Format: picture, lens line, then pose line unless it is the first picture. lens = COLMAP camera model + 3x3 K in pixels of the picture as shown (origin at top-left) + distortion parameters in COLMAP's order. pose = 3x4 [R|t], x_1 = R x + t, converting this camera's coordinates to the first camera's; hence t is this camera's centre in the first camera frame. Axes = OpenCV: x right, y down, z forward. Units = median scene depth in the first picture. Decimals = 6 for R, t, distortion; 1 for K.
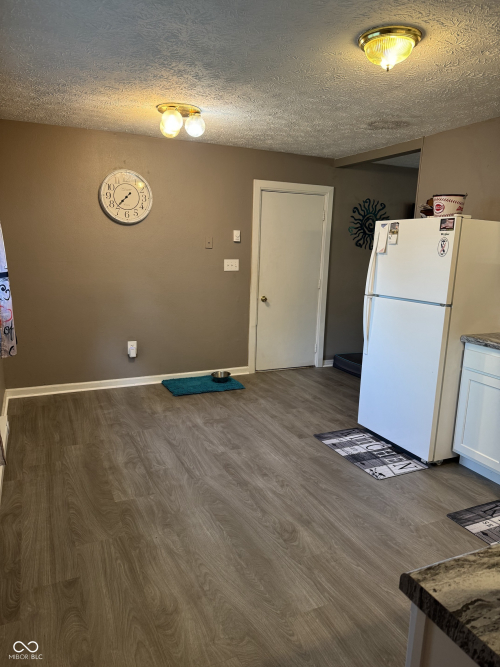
lens RADIAL K [[470.2, 0, 246.7], [0, 470.2, 333.8], [0, 0, 1]] dist [0.025556, -0.034784]
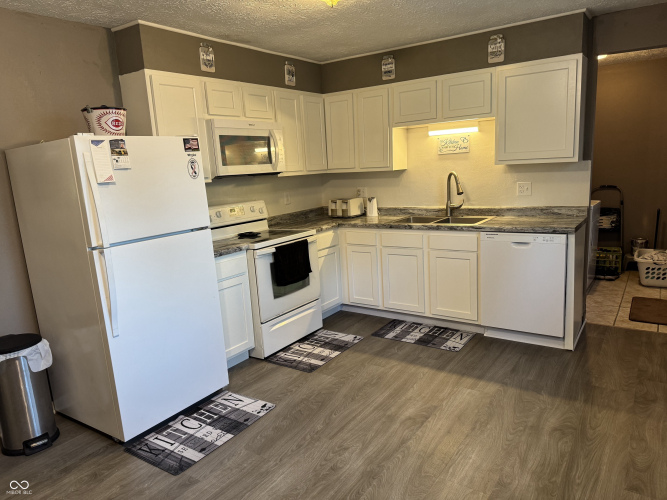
lens RADIAL K [[470.2, 0, 327.6], [0, 470.2, 259.2], [0, 0, 1]] dist [0.025556, -0.034784]
pose [[-0.515523, -0.167759, 0.840293, -0.509096], [0.201688, 0.929340, 0.309273, -0.235882], [-0.832801, 0.328914, -0.445261, 1.171089]]
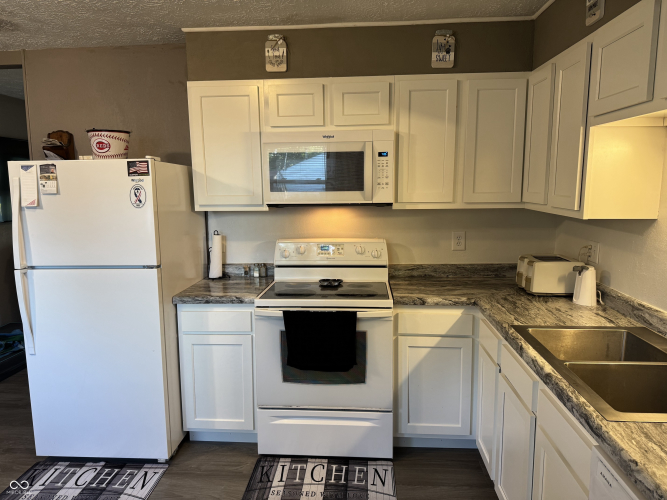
lens RADIAL K [[470.2, 0, 333.1], [0, 470.2, 248.7], [0, 0, 1]] dist [0.025556, -0.034784]
pose [[0.473986, -0.158154, 0.866213, -0.124573], [0.187913, 0.979243, 0.075966, -0.088927], [-0.860248, 0.126766, 0.493867, 0.310020]]
